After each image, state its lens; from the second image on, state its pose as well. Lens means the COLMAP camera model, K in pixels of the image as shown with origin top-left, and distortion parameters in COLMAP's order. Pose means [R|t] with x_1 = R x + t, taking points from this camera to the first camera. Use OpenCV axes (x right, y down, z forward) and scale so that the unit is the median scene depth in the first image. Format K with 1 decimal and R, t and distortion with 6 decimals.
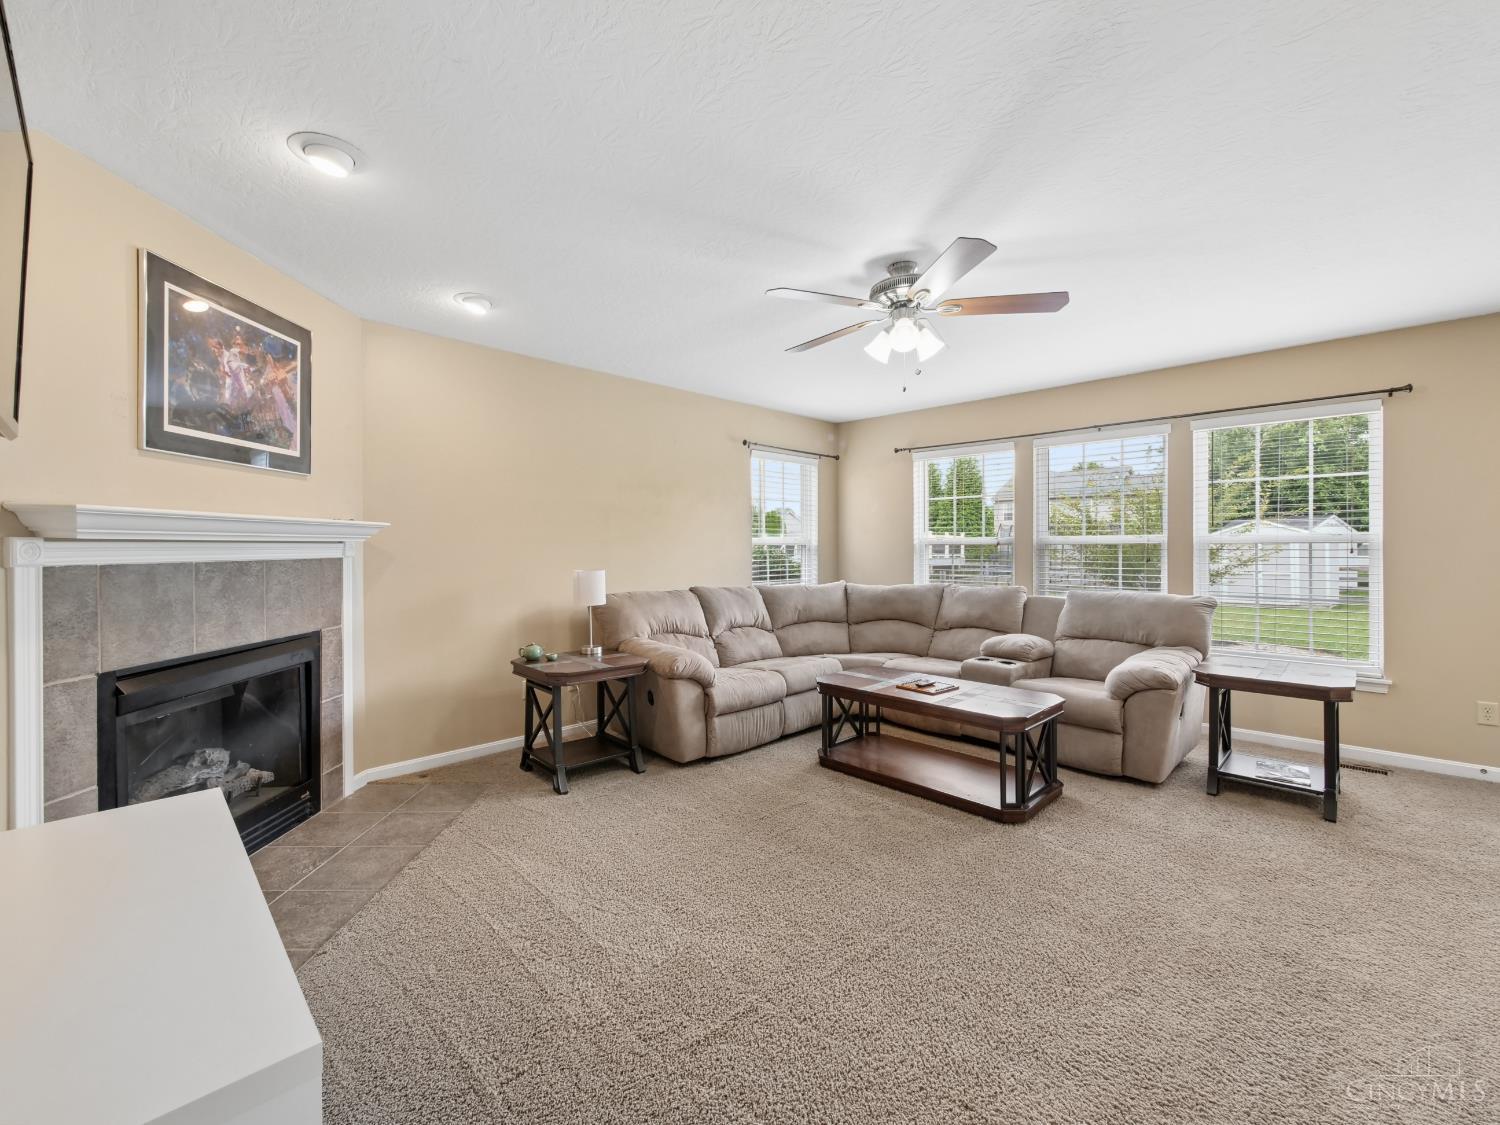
lens RADIAL K [[635.1, 0, 747.2], [0, 635.1, 552.3], [0, 0, 1]] dist [-0.005496, 0.000062]
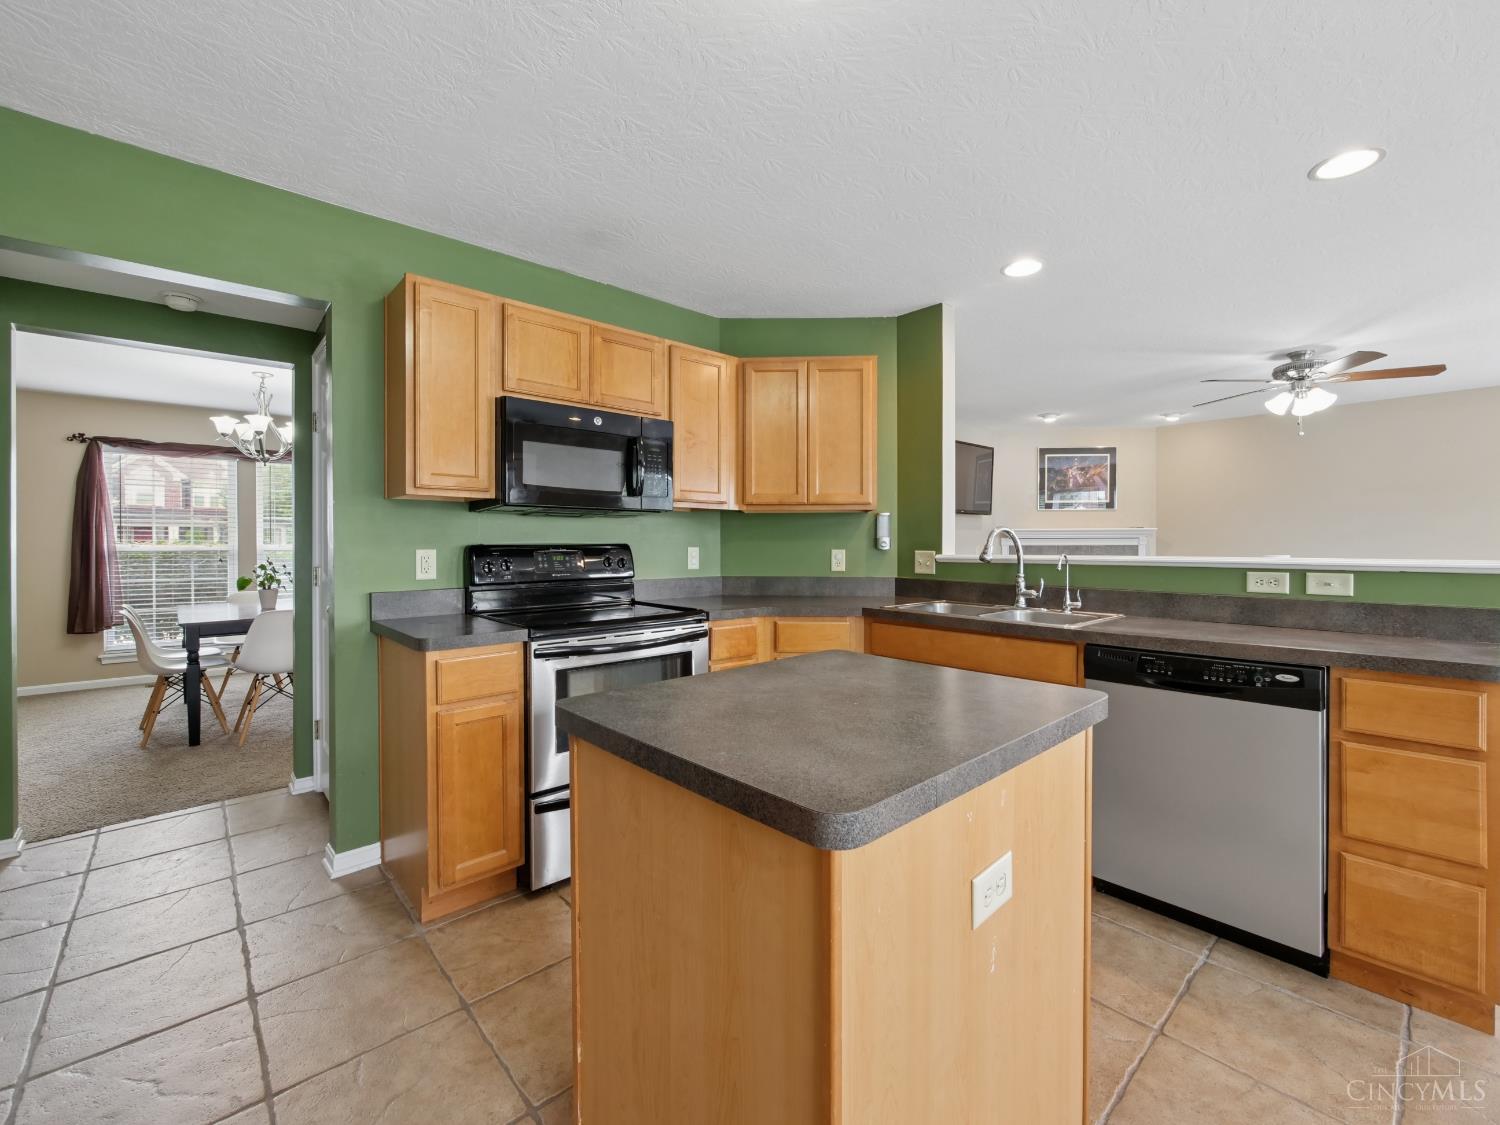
lens RADIAL K [[635.1, 0, 747.2], [0, 635.1, 552.3], [0, 0, 1]] dist [-0.005496, 0.000062]
pose [[-0.056301, 0.016327, -0.998280, 1.791611], [-0.007974, 0.999827, 0.016802, 0.007410], [0.998382, 0.008907, -0.056161, -0.222442]]
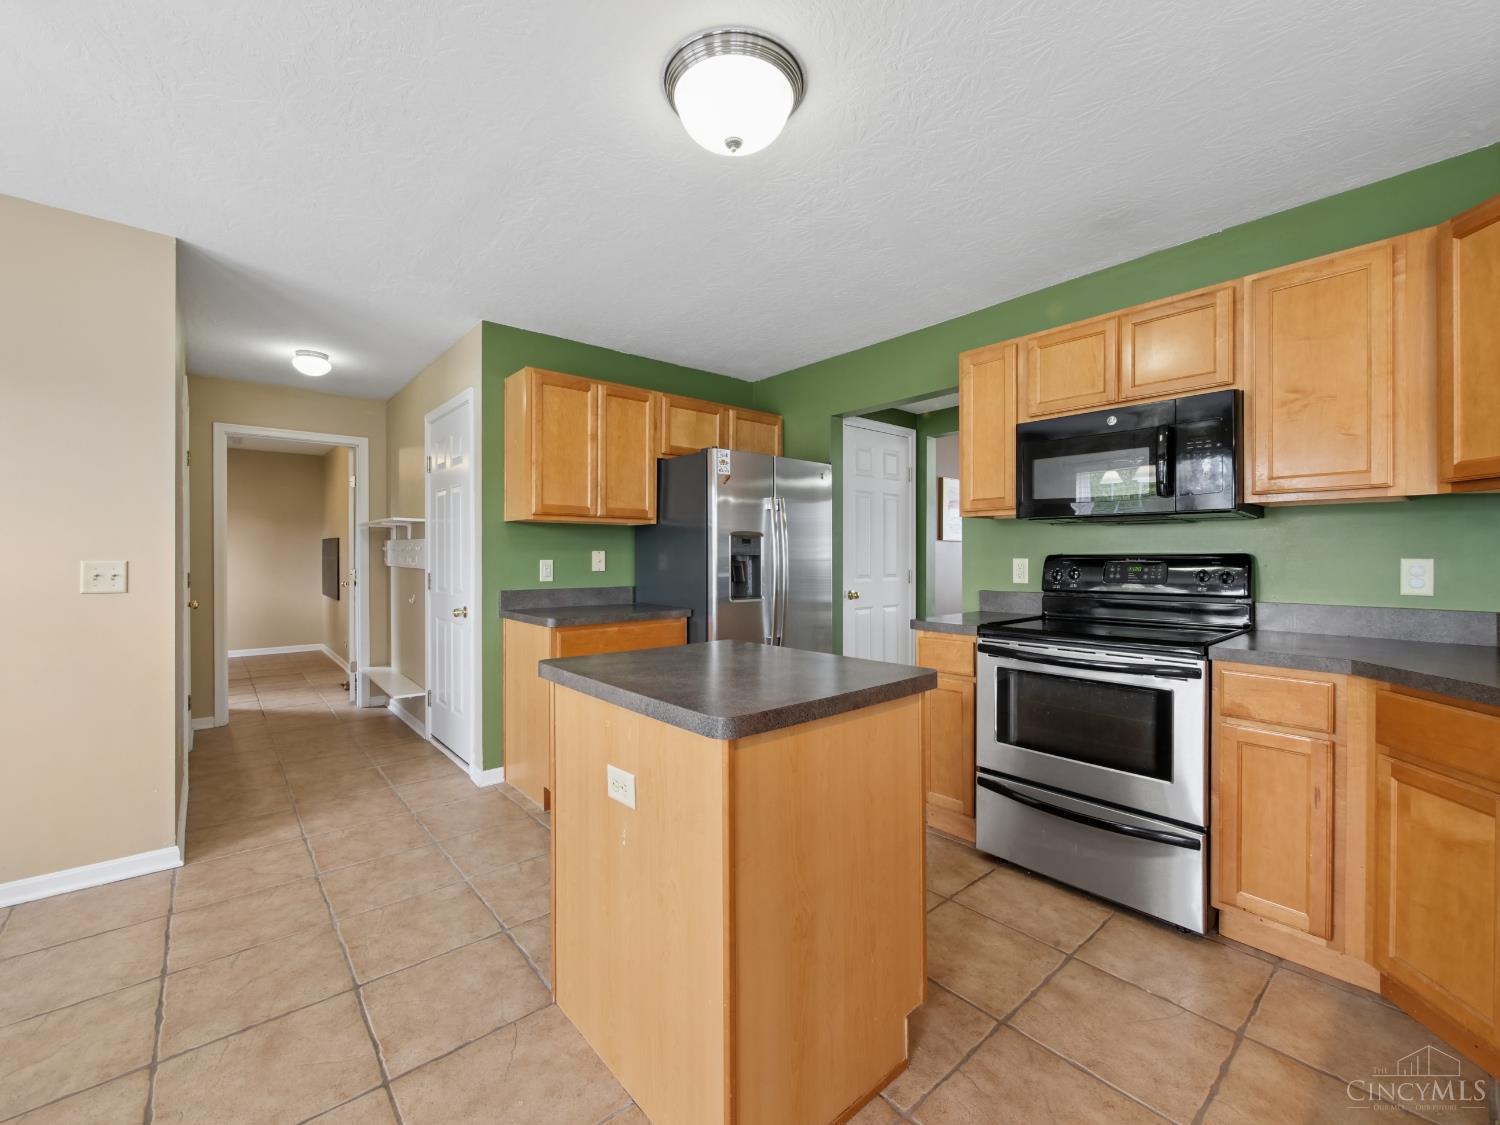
lens RADIAL K [[630.6, 0, 748.5], [0, 630.6, 556.9], [0, 0, 1]] dist [-0.003279, -0.000313]
pose [[-0.996933, 0.003669, 0.078176, 1.294473], [0.004709, 0.999903, 0.013119, 0.003104], [-0.078121, 0.013447, -0.996853, 0.396754]]
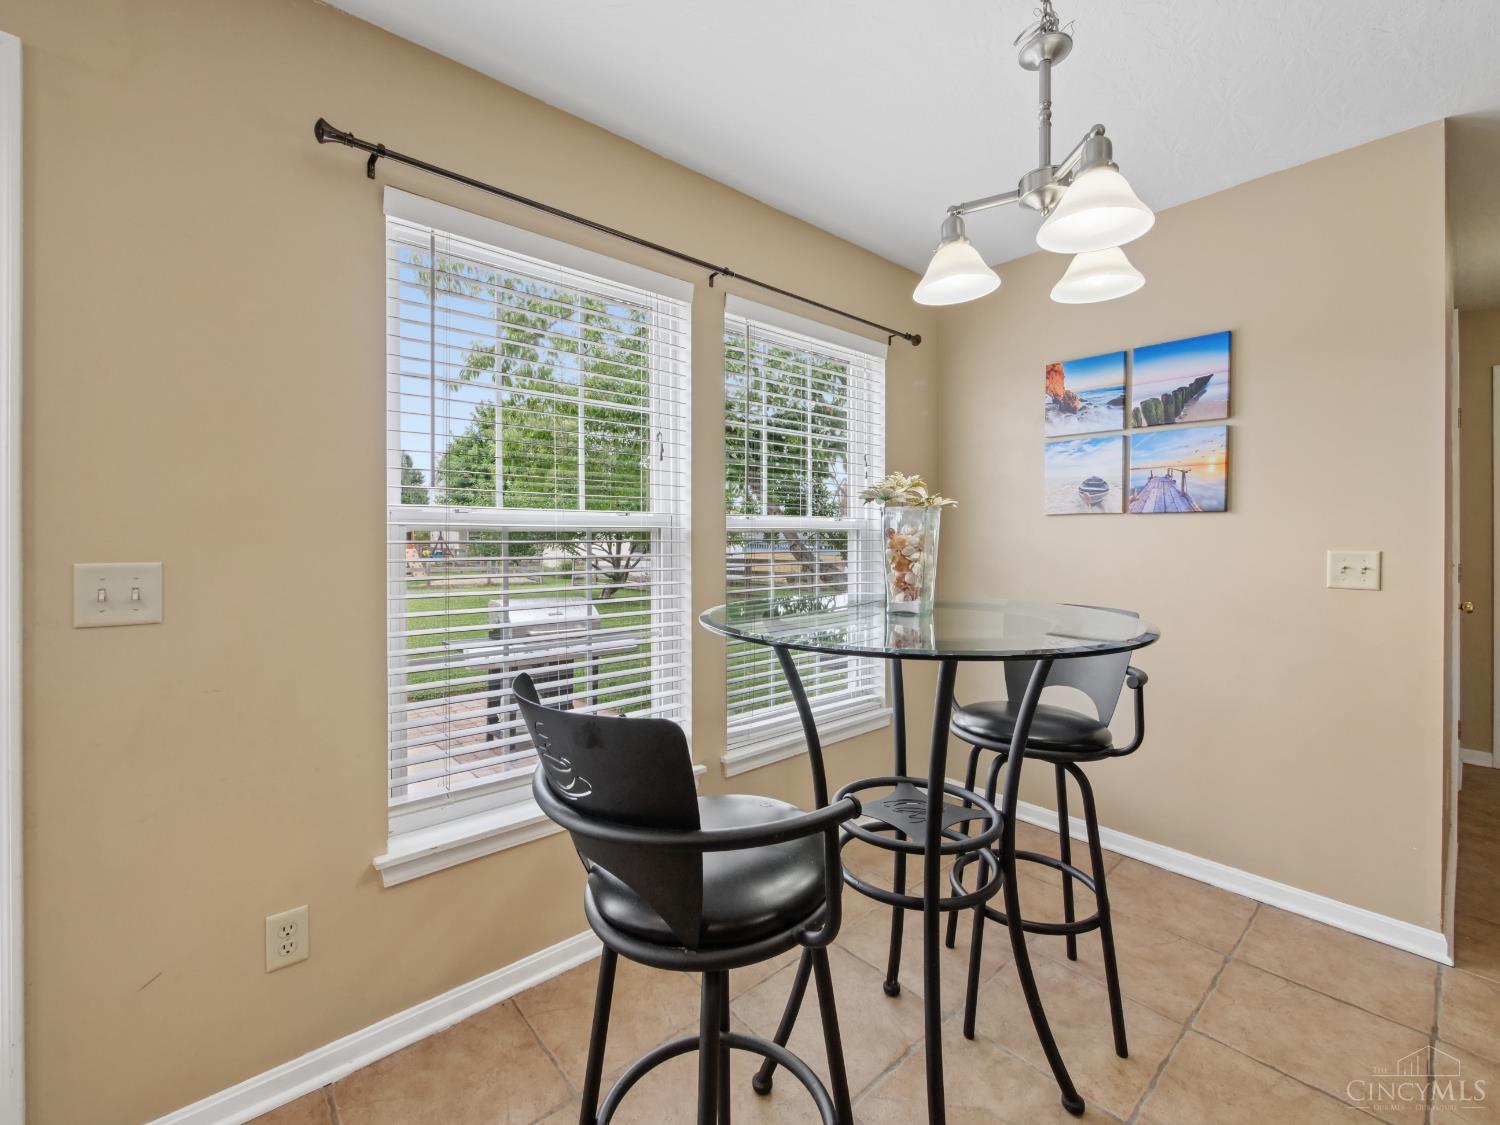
lens RADIAL K [[643.8, 0, 745.4], [0, 643.8, 538.1], [0, 0, 1]] dist [-0.003331, 0.000200]
pose [[0.066359, 0.000686, 0.997796, 1.447980], [0.009770, 0.999951, -0.001337, -0.005080], [-0.997748, 0.009837, 0.066349, 0.265397]]
